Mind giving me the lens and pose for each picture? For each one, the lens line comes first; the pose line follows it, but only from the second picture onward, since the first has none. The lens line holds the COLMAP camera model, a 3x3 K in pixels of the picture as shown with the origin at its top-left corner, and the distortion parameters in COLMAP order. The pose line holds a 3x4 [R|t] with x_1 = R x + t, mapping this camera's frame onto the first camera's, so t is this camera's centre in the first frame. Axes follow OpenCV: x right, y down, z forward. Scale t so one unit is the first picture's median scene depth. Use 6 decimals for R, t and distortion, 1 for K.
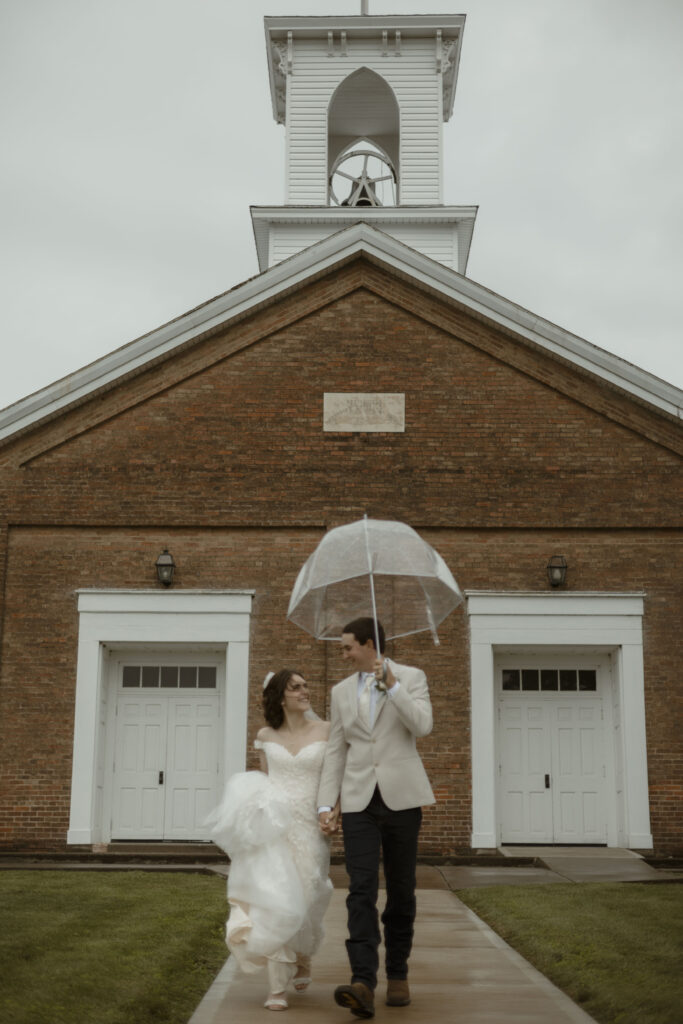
lens RADIAL K [[1433.0, 0, 323.8], [0, 1433.0, 518.6], [0, 0, 1]] dist [0.008703, 0.000000]
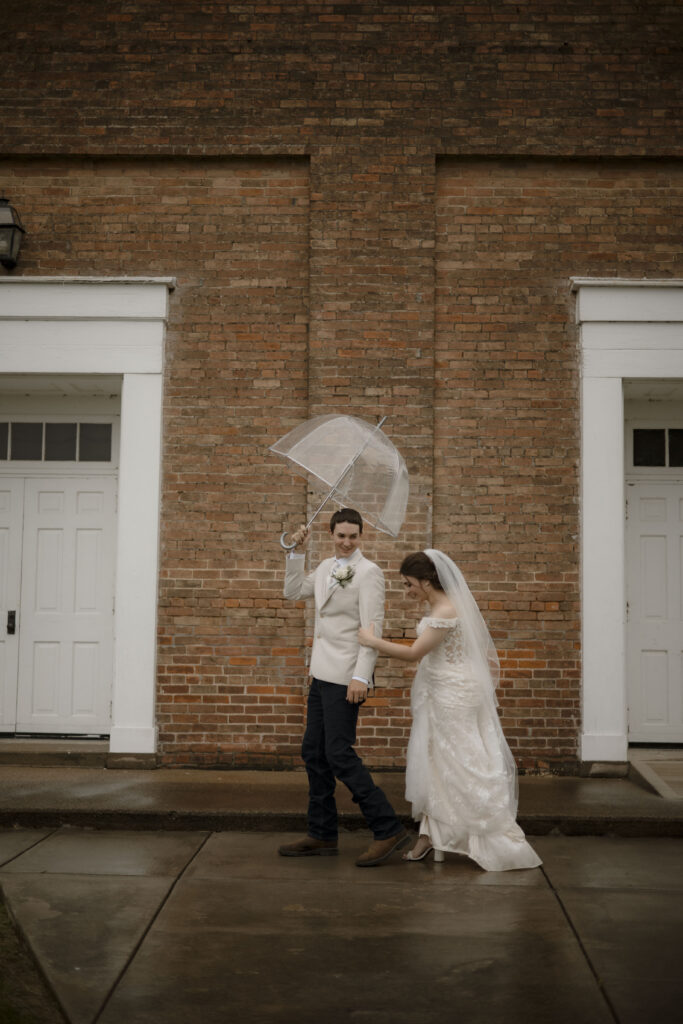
lens RADIAL K [[1433.0, 0, 339.6], [0, 1433.0, 509.4], [0, 0, 1]] dist [0.008703, 0.000000]
pose [[0.999988, 0.001495, -0.004722, 0.015572], [-0.000807, 0.989802, 0.142449, 0.059236], [0.004887, -0.142444, 0.989791, 0.462509]]
